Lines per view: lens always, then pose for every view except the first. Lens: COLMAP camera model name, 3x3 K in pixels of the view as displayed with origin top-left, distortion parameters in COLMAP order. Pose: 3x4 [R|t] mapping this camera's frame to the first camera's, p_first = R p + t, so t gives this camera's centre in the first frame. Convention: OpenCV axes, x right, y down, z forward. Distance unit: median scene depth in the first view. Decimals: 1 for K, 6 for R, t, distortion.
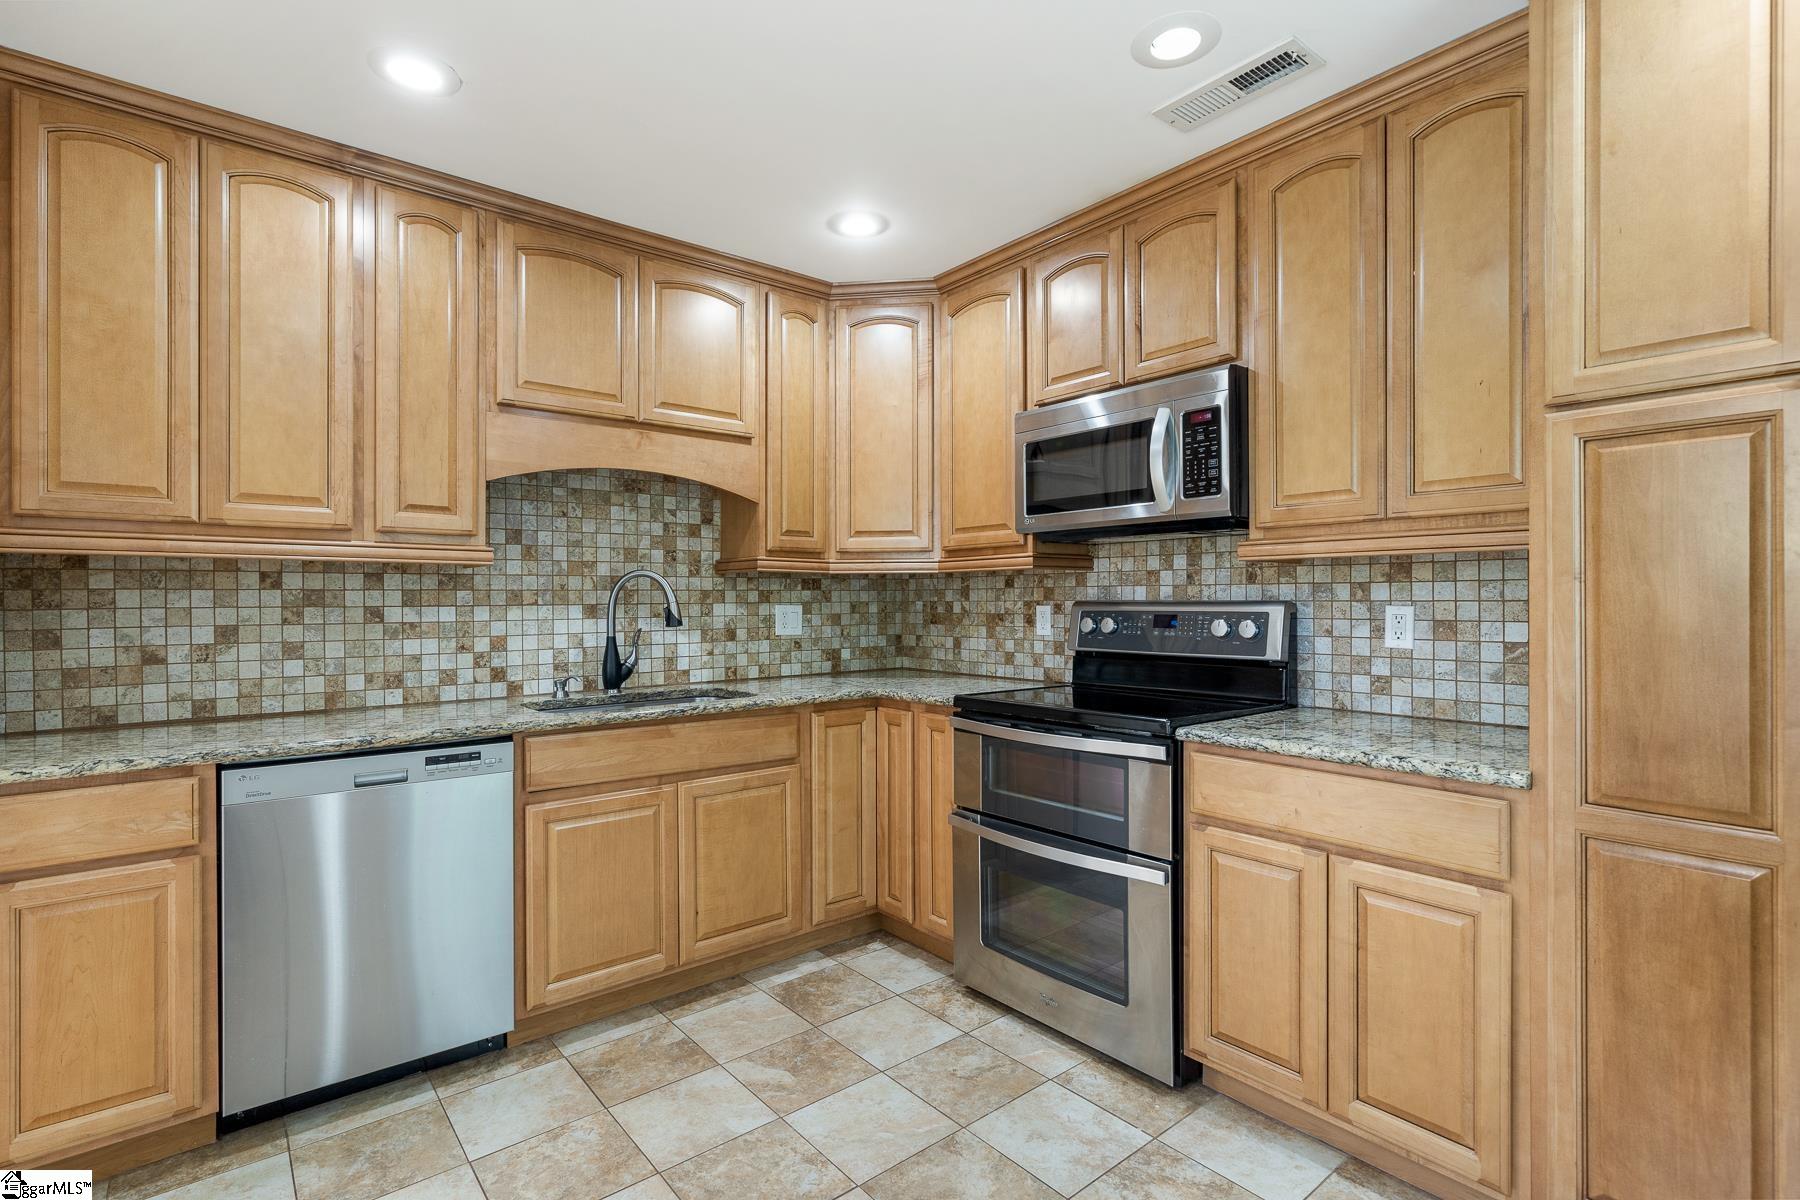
lens RADIAL K [[817.0, 0, 898.7], [0, 817.0, 599.7], [0, 0, 1]] dist [-0.015488, -0.001272]
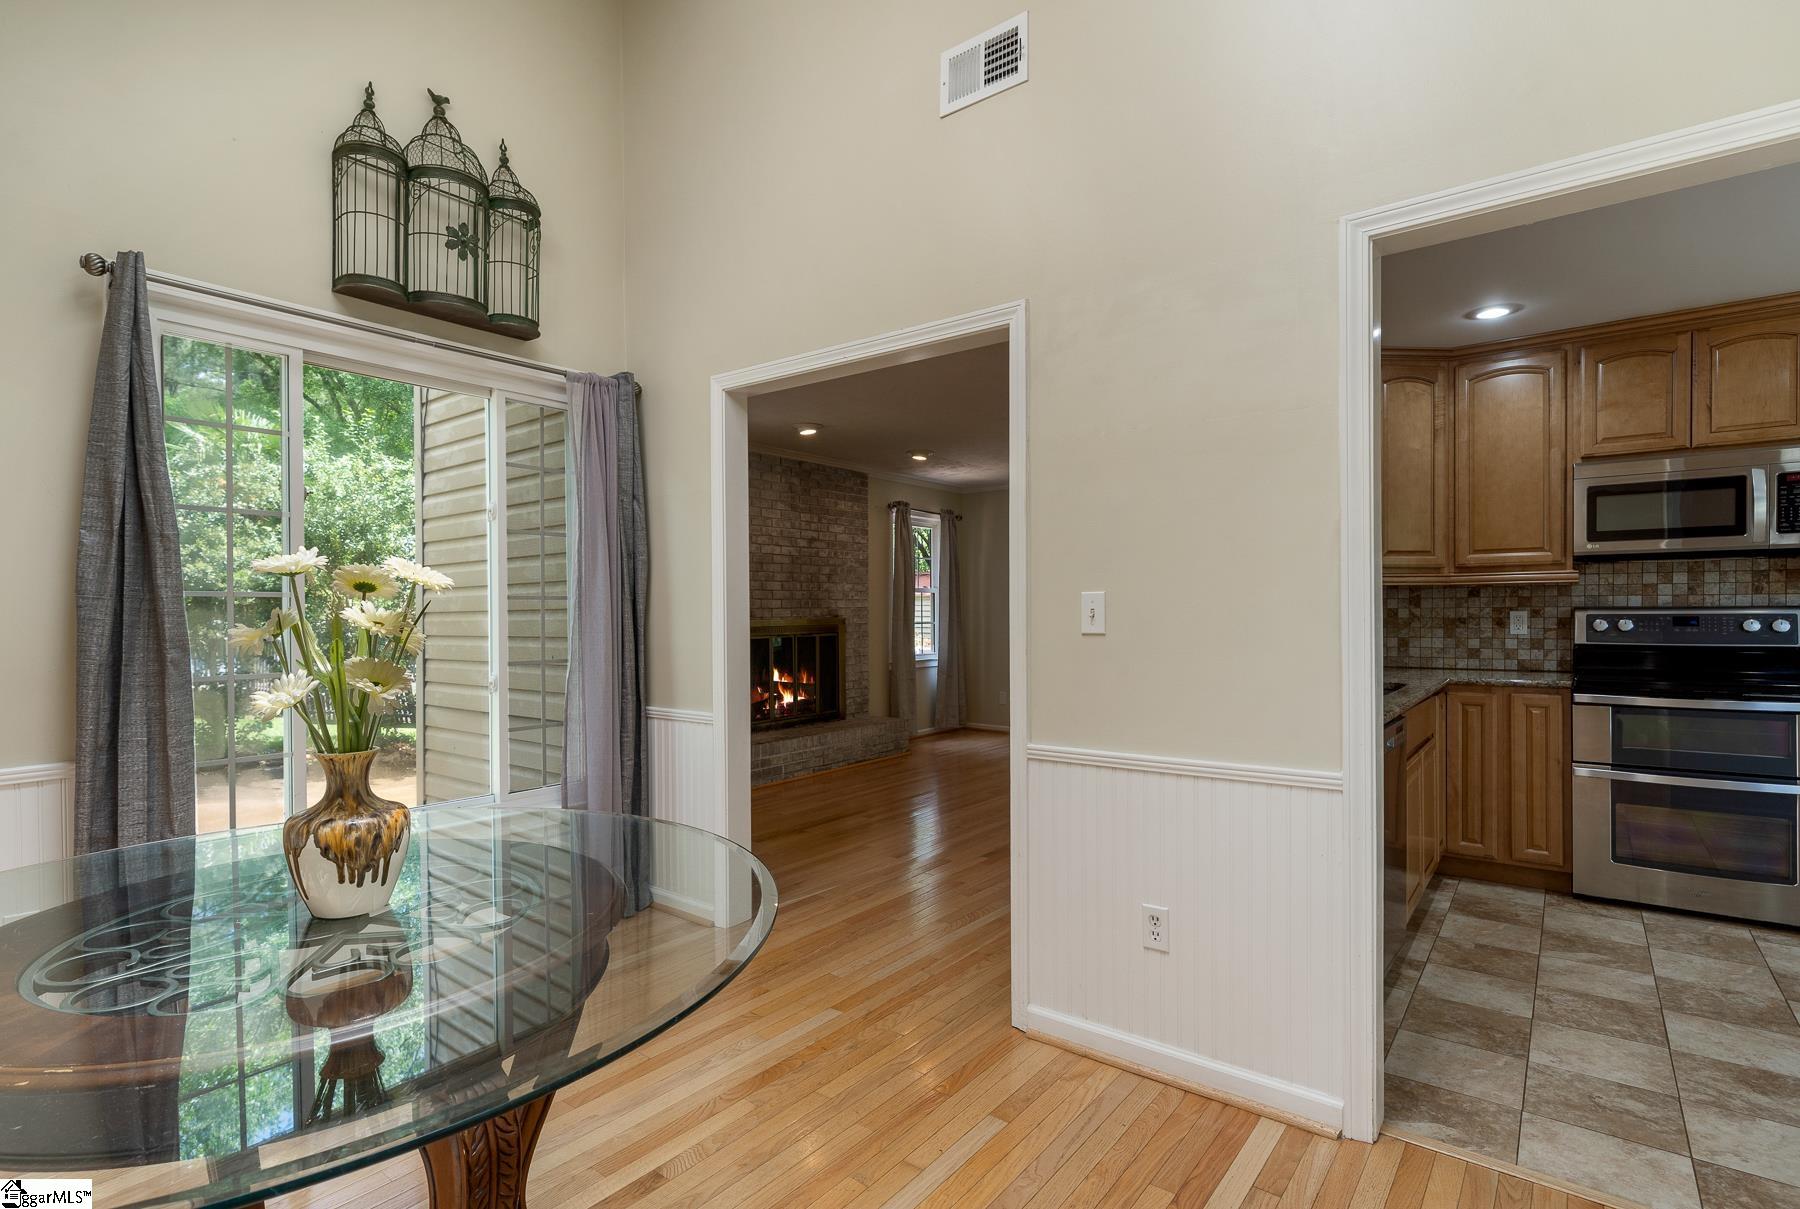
lens RADIAL K [[817.0, 0, 911.0], [0, 817.0, 614.6], [0, 0, 1]] dist [-0.015488, -0.001272]
pose [[0.983342, 0.000551, 0.181767, -1.134787], [-0.000622, 1.000000, 0.000334, 0.014768], [-0.181766, -0.000442, 0.983342, -0.081697]]
